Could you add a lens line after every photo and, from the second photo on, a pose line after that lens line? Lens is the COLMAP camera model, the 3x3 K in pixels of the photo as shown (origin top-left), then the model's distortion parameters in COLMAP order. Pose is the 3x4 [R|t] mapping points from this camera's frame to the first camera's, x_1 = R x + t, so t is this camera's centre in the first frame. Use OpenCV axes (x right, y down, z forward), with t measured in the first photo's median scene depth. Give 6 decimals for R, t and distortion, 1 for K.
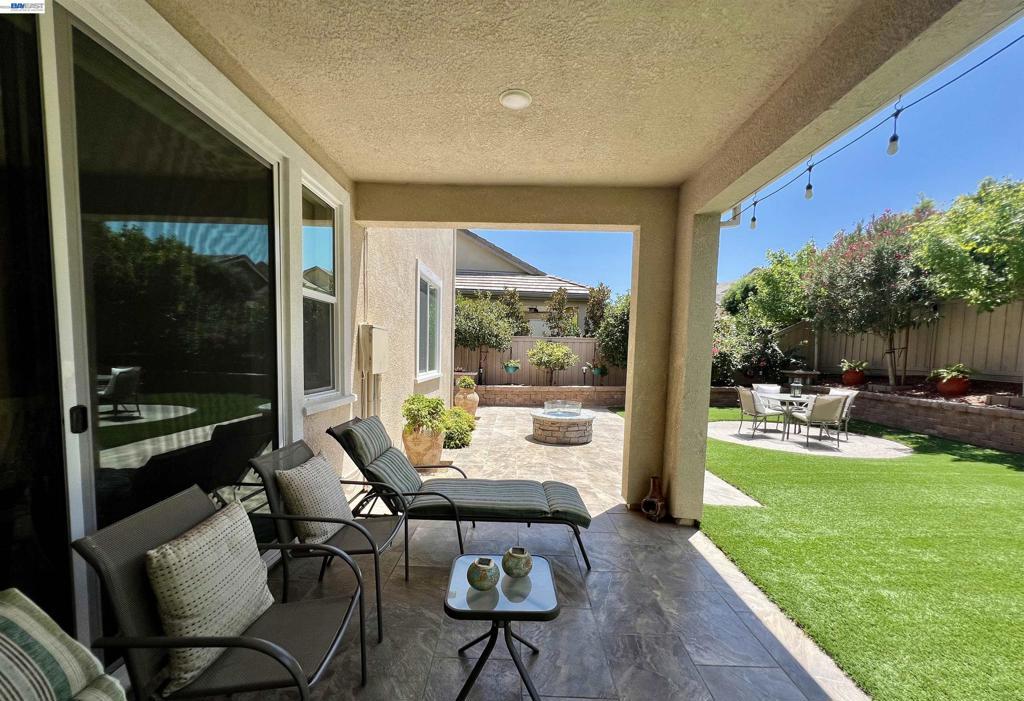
lens RADIAL K [[413.8, 0, 514.3], [0, 413.8, 384.4], [0, 0, 1]] dist [0.001387, 0.000722]
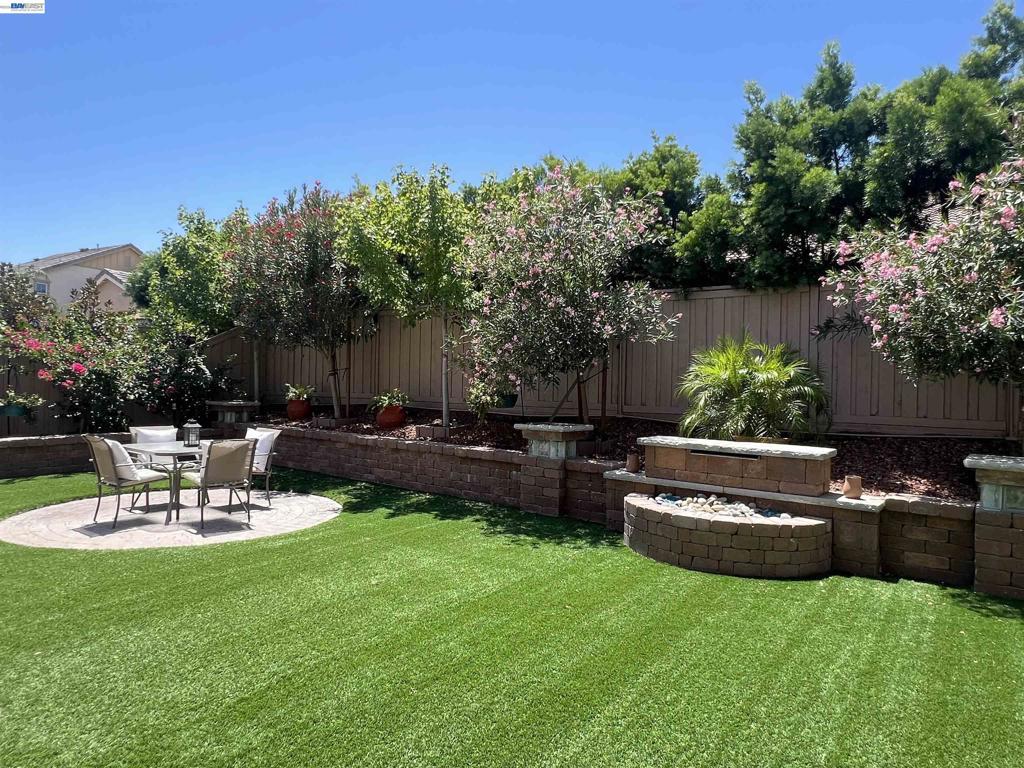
lens RADIAL K [[639.1, 0, 513.8], [0, 639.1, 385.7], [0, 0, 1]] dist [-0.004955, -0.000926]
pose [[0.591681, -0.002277, 0.806169, 0.203307], [0.050520, 0.998135, -0.034259, -0.001078], [-0.804588, 0.060998, 0.590692, 0.074447]]
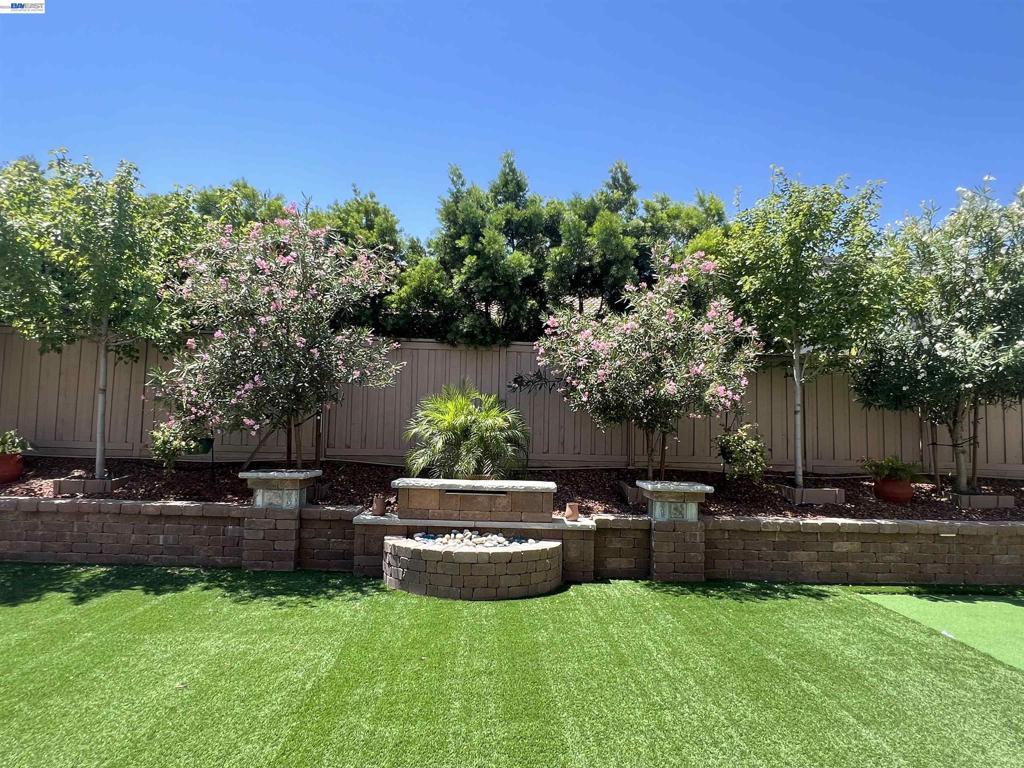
lens RADIAL K [[613.7, 0, 512.9], [0, 613.7, 391.4], [0, 0, 1]] dist [-0.003166, 0.000222]
pose [[-0.039078, 0.048705, 0.998048, 0.137895], [0.054960, 0.997404, -0.046522, -0.025696], [-0.997724, 0.053035, -0.041653, 0.291986]]
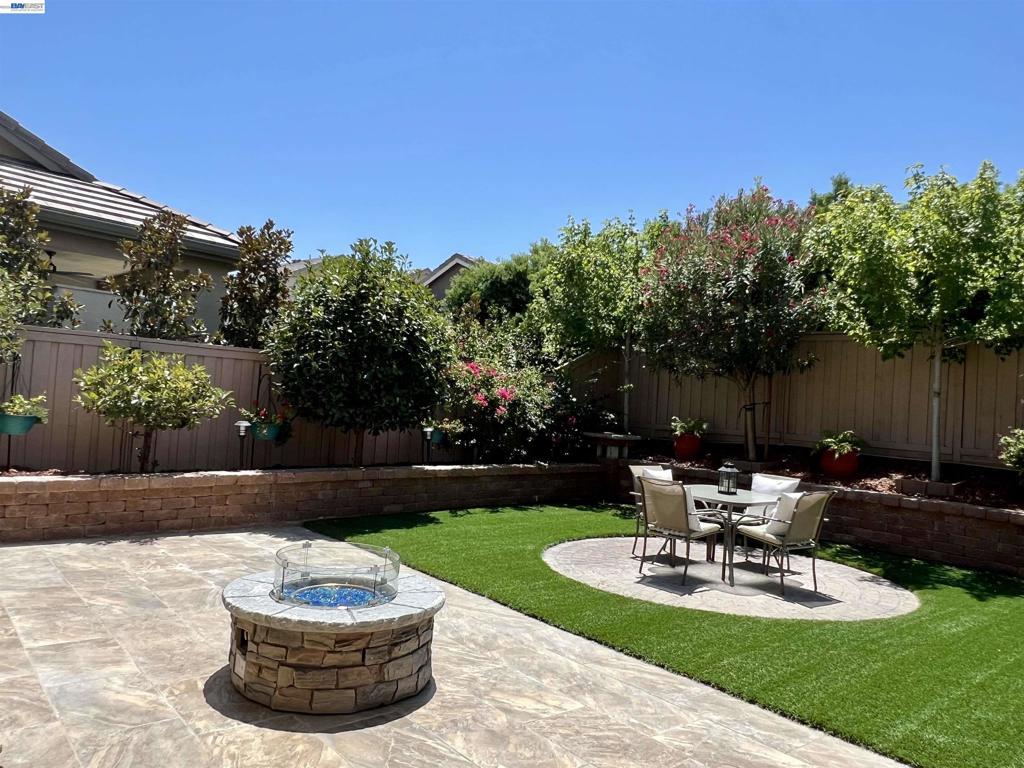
lens RADIAL K [[738.0, 0, 513.3], [0, 738.0, 380.4], [0, 0, 1]] dist [0.004948, -0.001847]
pose [[0.761213, 0.052150, 0.646402, -0.124468], [0.001131, 0.996653, -0.081738, -0.033489], [-0.648501, 0.062951, 0.758606, 0.436709]]
